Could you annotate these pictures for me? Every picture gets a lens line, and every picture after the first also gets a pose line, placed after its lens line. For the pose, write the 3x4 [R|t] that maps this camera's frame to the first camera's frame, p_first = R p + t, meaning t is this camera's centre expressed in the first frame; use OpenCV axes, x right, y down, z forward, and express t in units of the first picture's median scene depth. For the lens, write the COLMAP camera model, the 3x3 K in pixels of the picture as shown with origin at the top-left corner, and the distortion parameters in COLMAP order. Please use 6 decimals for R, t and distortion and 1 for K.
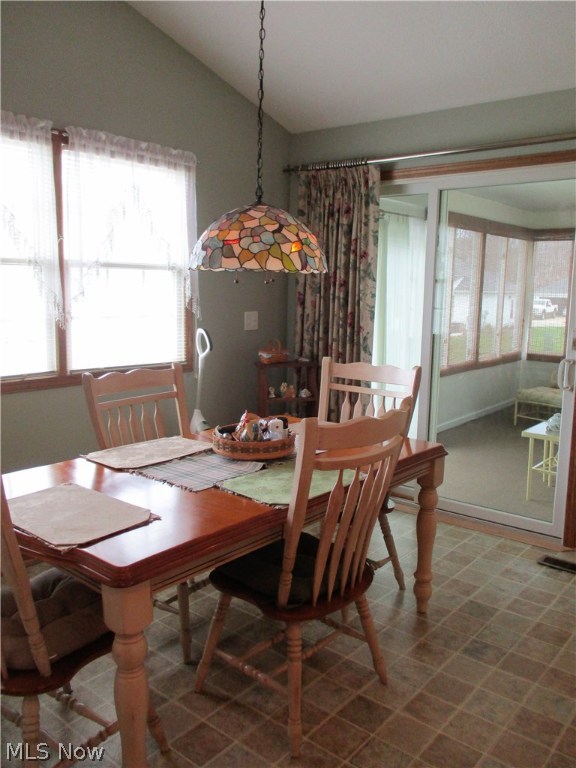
lens RADIAL K [[649.4, 0, 288.0], [0, 649.4, 384.0], [0, 0, 1]] dist [-0.003760, -0.003544]
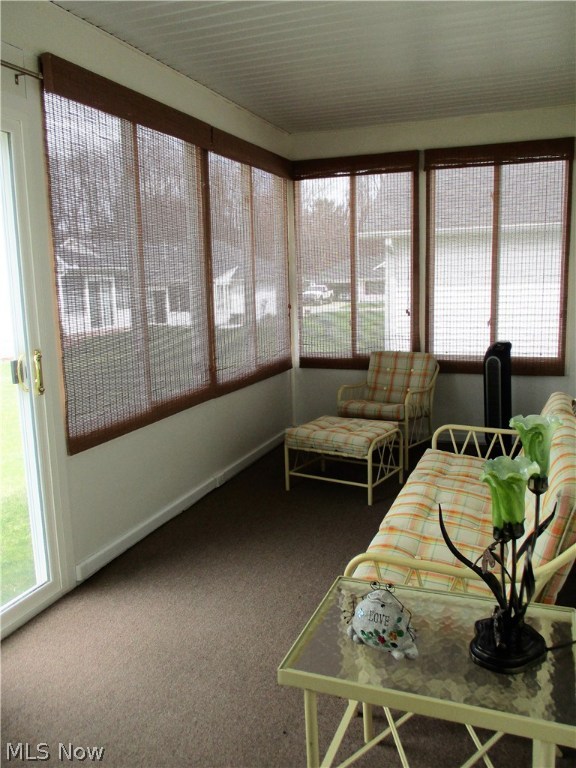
lens RADIAL K [[649.4, 0, 288.0], [0, 649.4, 384.0], [0, 0, 1]] dist [-0.003760, -0.003544]
pose [[0.947133, -0.090845, 0.307712, 0.236526], [0.088191, 0.995848, 0.022549, -0.054770], [-0.308483, 0.005781, 0.951212, 0.590648]]
